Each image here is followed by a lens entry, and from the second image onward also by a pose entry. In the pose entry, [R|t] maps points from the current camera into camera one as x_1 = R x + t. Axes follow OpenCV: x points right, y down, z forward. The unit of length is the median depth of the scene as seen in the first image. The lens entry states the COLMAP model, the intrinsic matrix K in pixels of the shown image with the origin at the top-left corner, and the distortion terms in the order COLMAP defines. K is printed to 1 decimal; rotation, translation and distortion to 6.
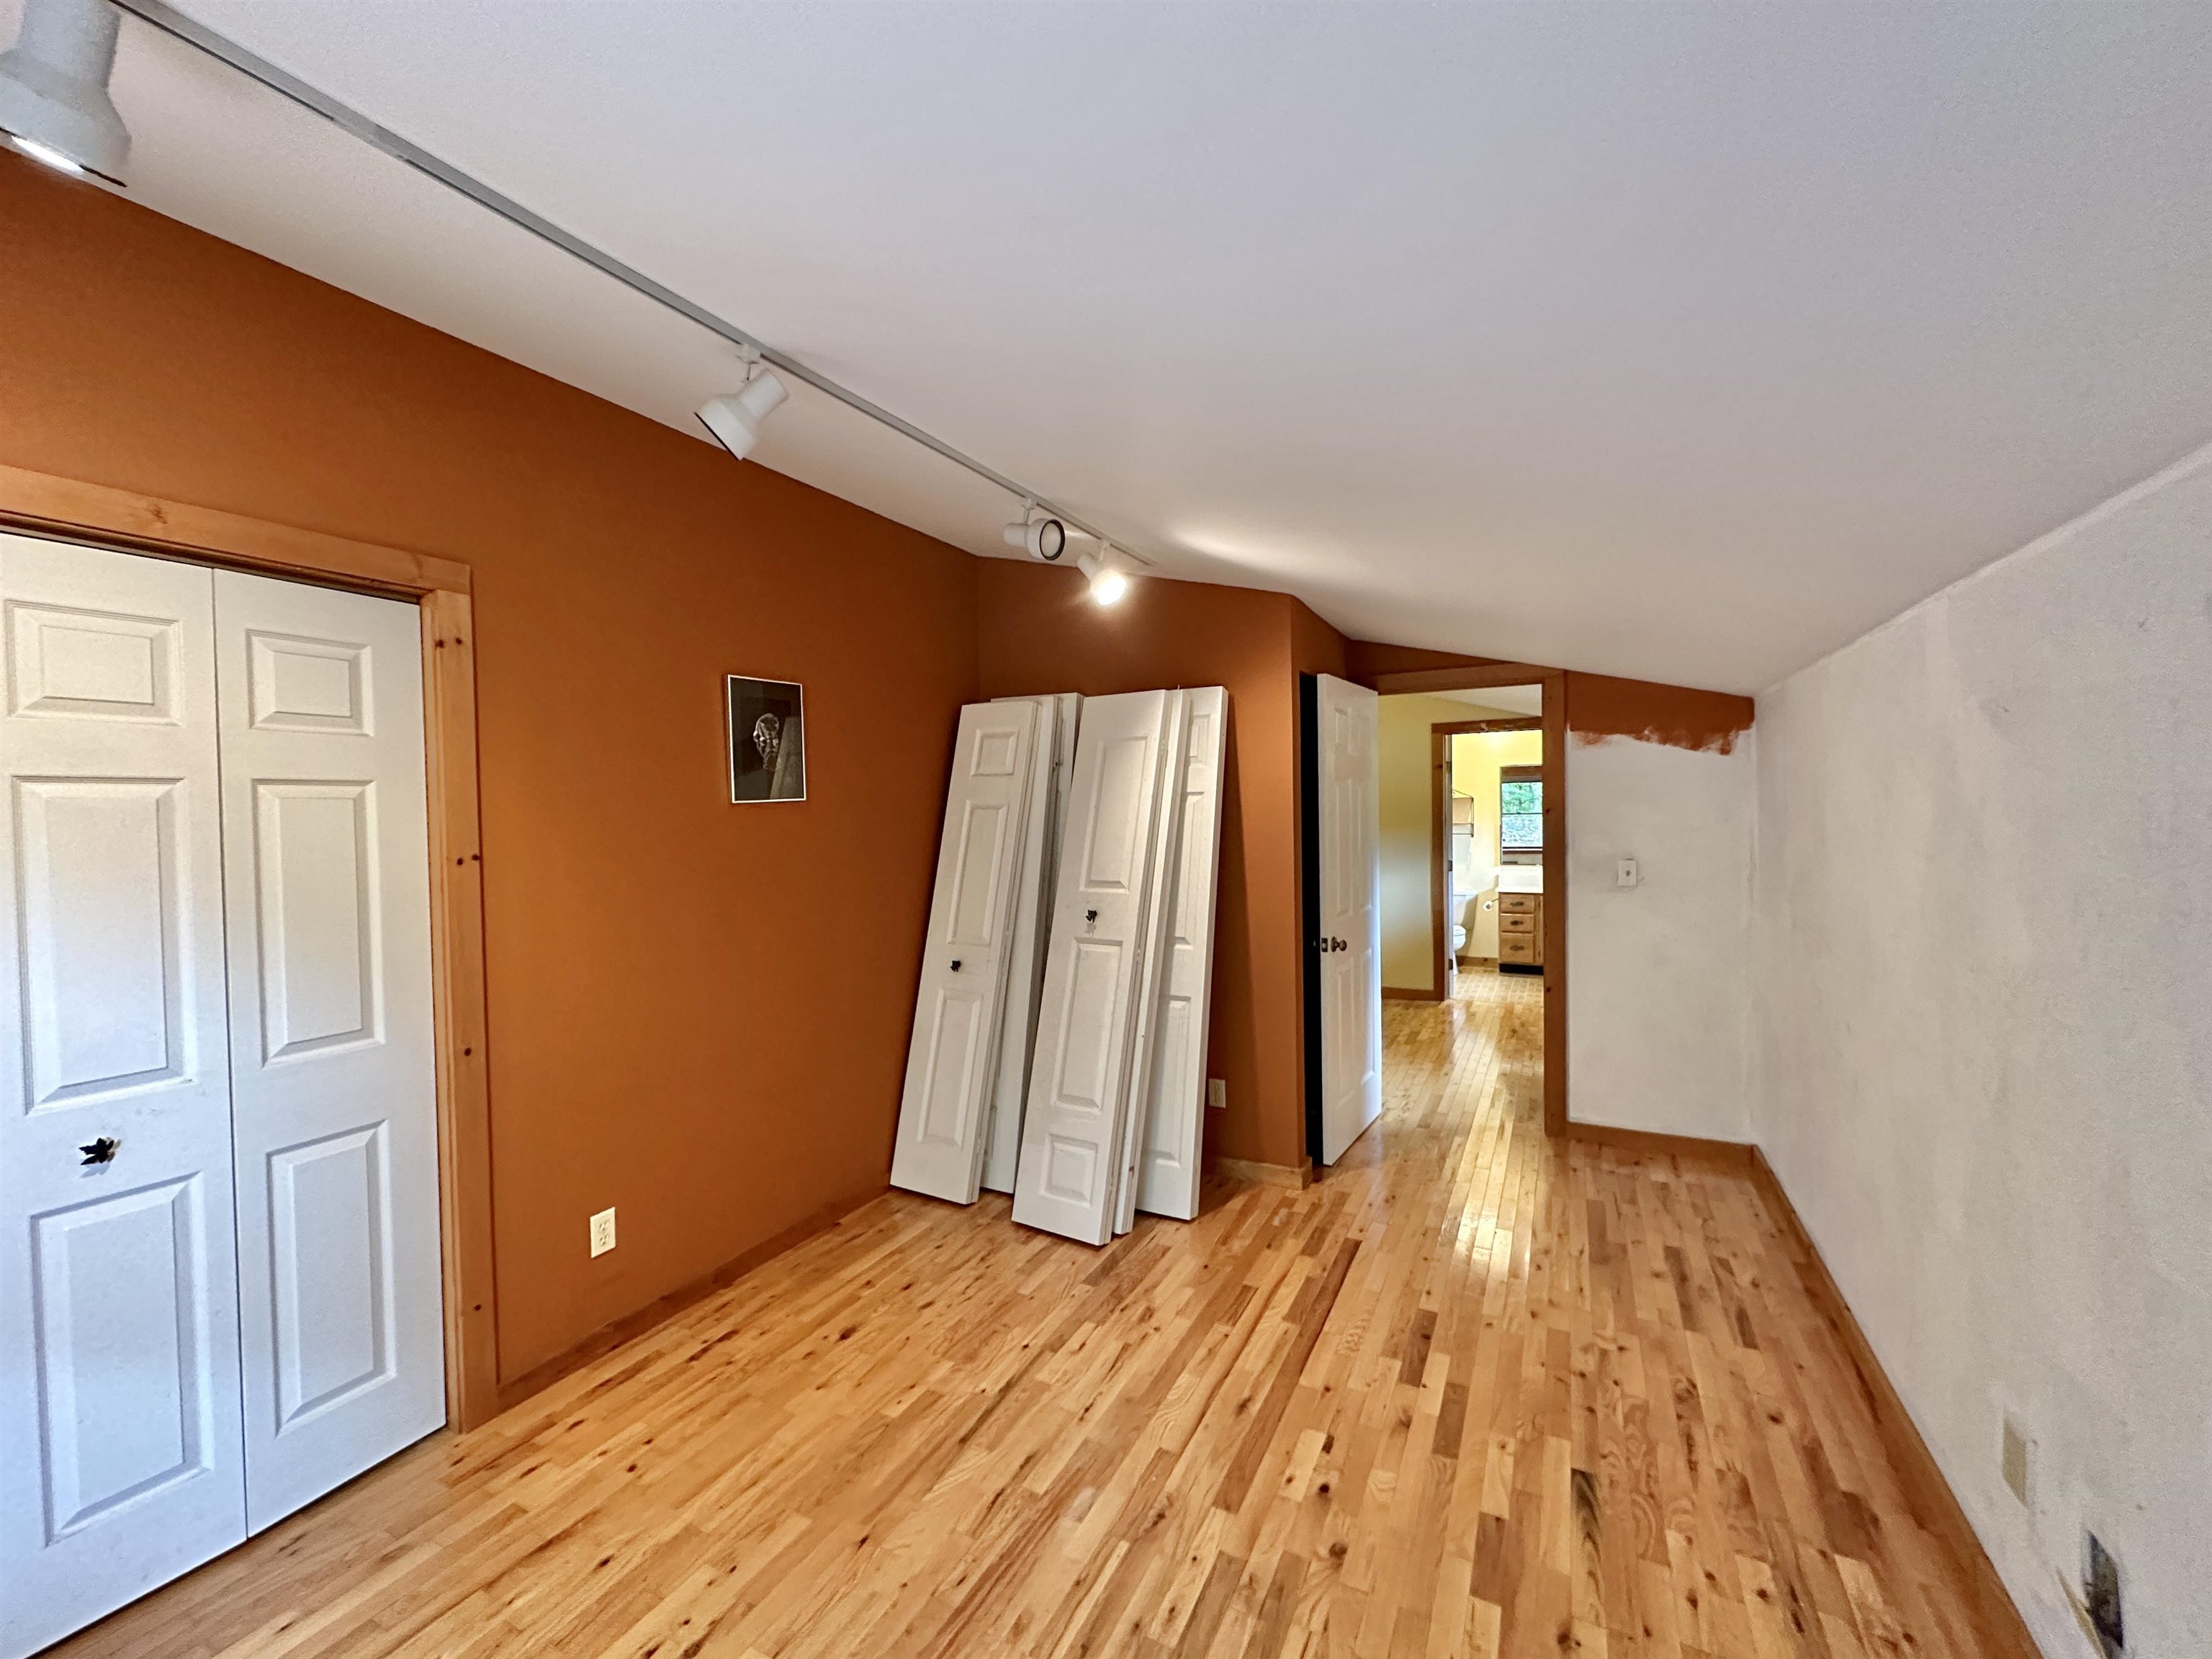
lens RADIAL K [[889.2, 0, 1102.8], [0, 889.2, 832.6], [0, 0, 1]] dist [-0.000031, 0.000112]
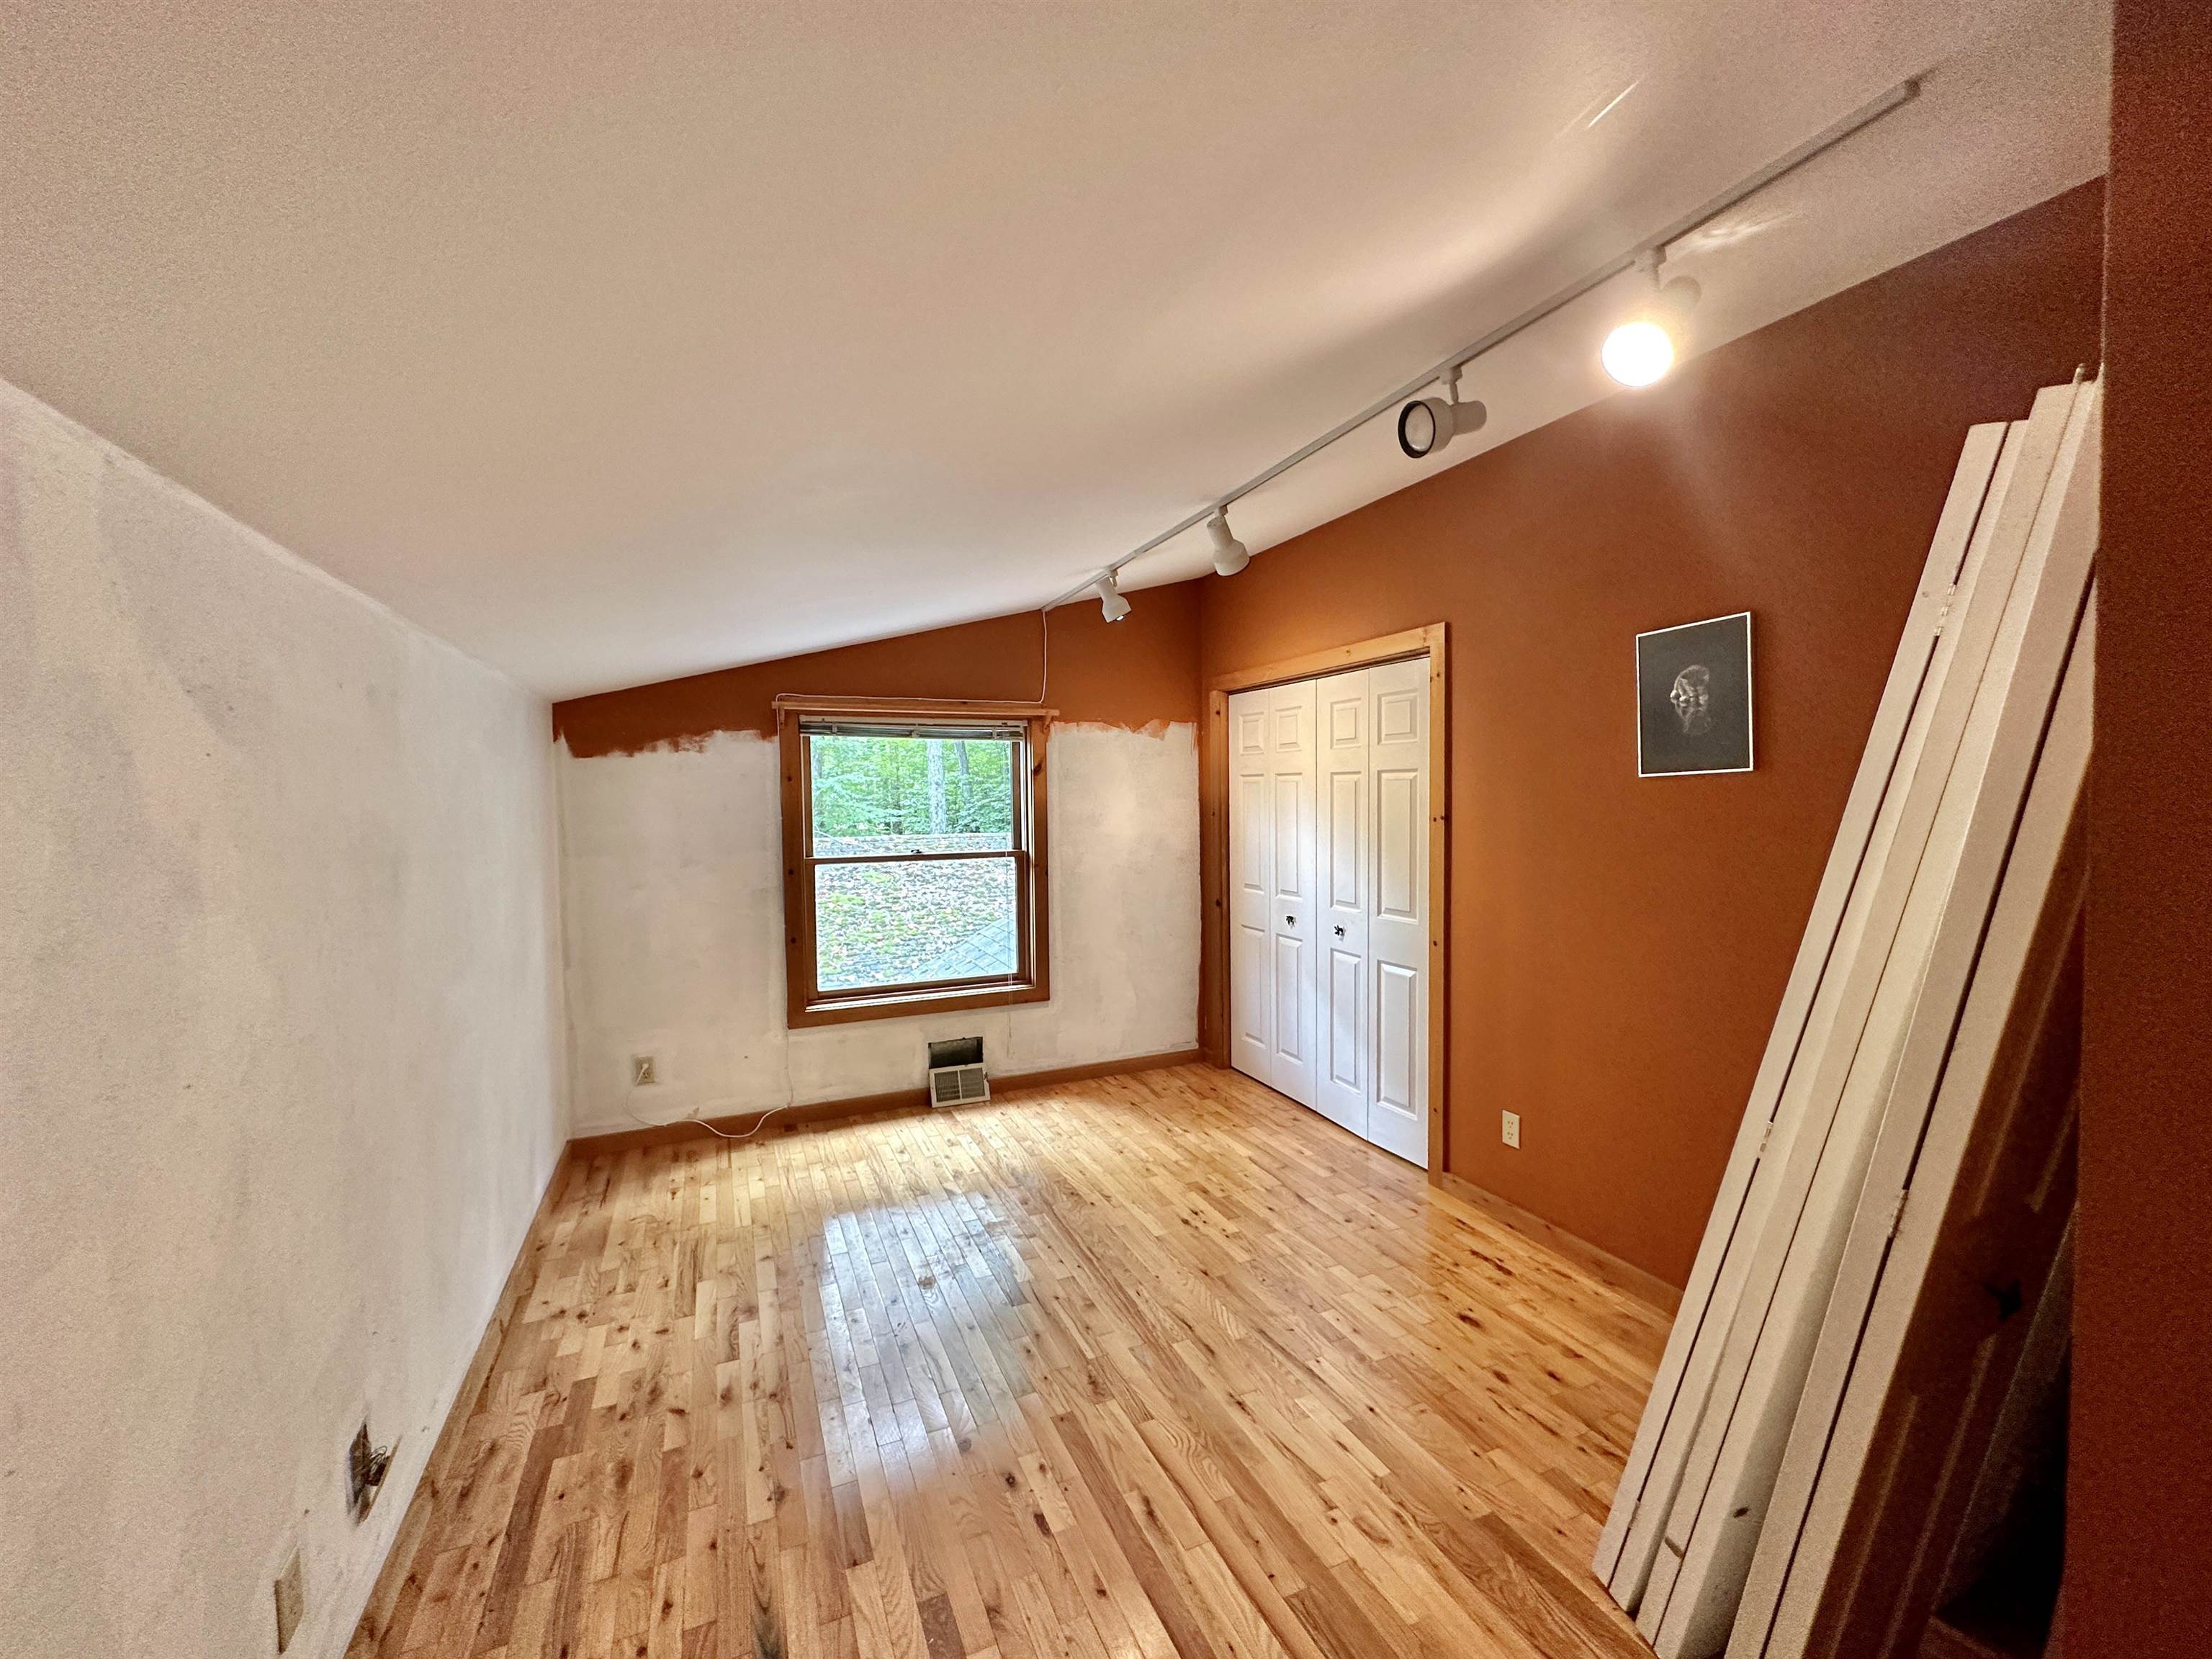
lens RADIAL K [[889.2, 0, 1103.2], [0, 889.2, 825.9], [0, 0, 1]] dist [-0.000031, 0.000112]
pose [[-0.628727, 0.053223, -0.775802, 0.838276], [0.003308, 0.997829, 0.065774, -0.059678], [0.777619, 0.038787, -0.627539, 1.527194]]
